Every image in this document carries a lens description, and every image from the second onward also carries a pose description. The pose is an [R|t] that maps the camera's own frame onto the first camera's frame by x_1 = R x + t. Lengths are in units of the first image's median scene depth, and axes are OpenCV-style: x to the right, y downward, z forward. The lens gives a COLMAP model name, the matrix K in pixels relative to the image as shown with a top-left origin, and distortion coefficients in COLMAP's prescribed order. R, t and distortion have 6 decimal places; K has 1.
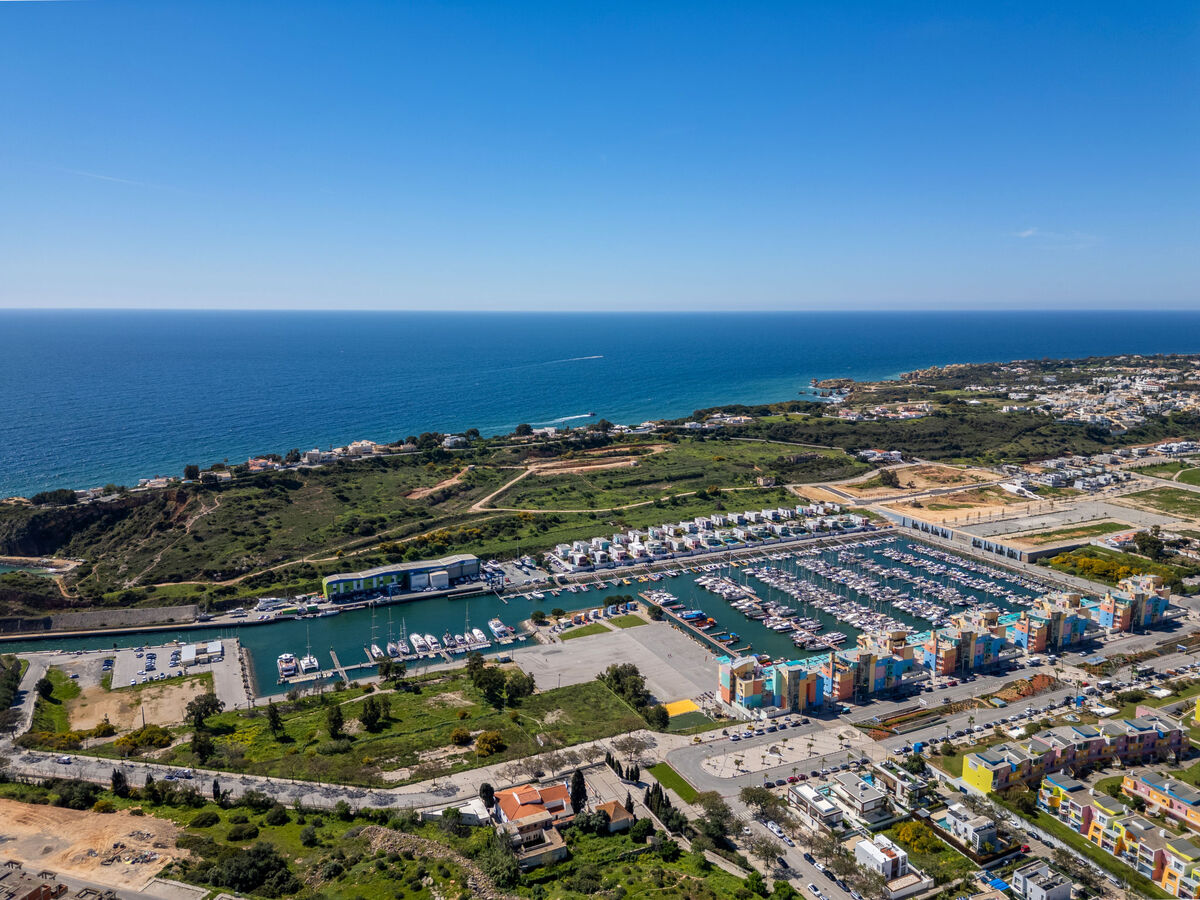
lens RADIAL K [[844.3, 0, 600.0], [0, 844.3, 450.0], [0, 0, 1]] dist [0.081957, -0.085177]
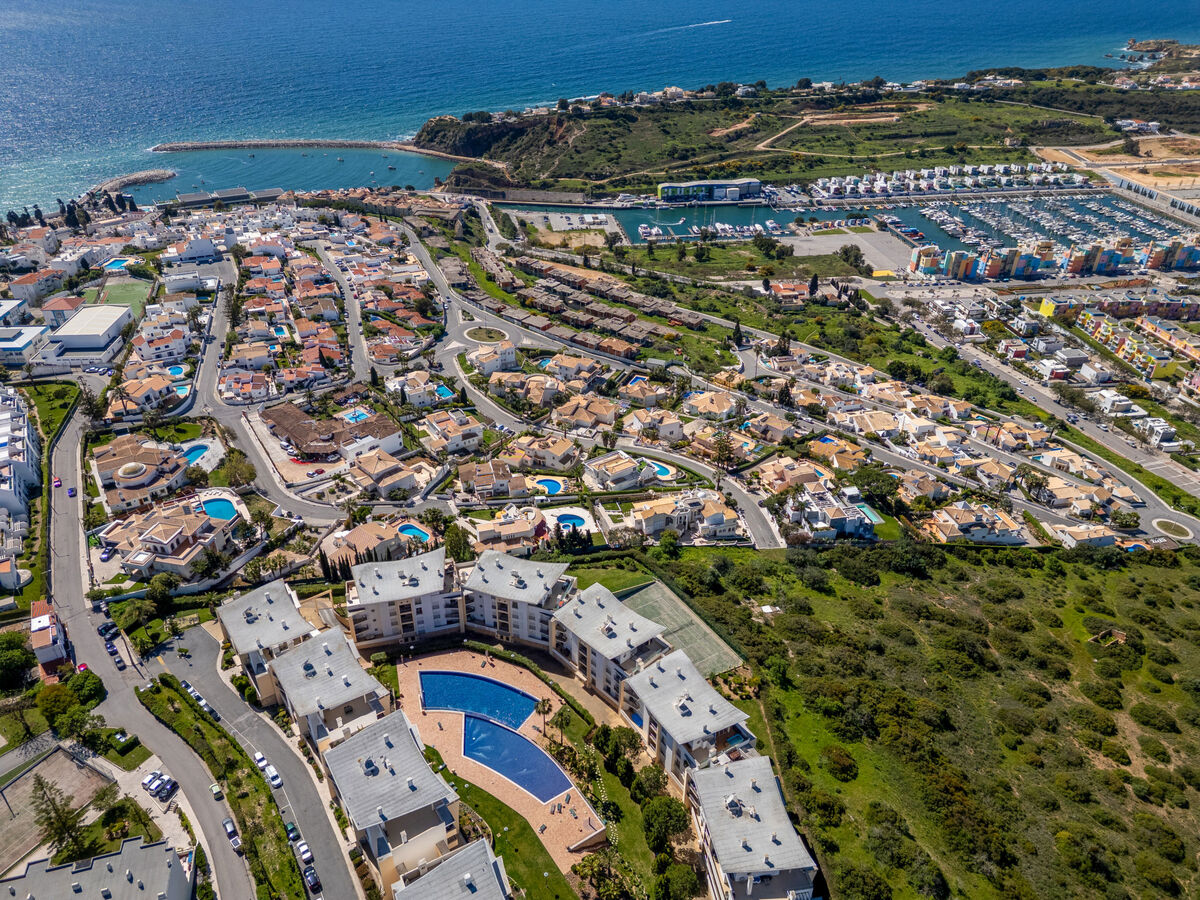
lens RADIAL K [[844.3, 0, 600.0], [0, 844.3, 450.0], [0, 0, 1]] dist [0.081957, -0.085177]
pose [[0.955058, 0.161277, -0.248704, 0.024447], [-0.056956, 0.923241, 0.379976, 0.015093], [0.290895, -0.348734, 0.890935, -0.470001]]
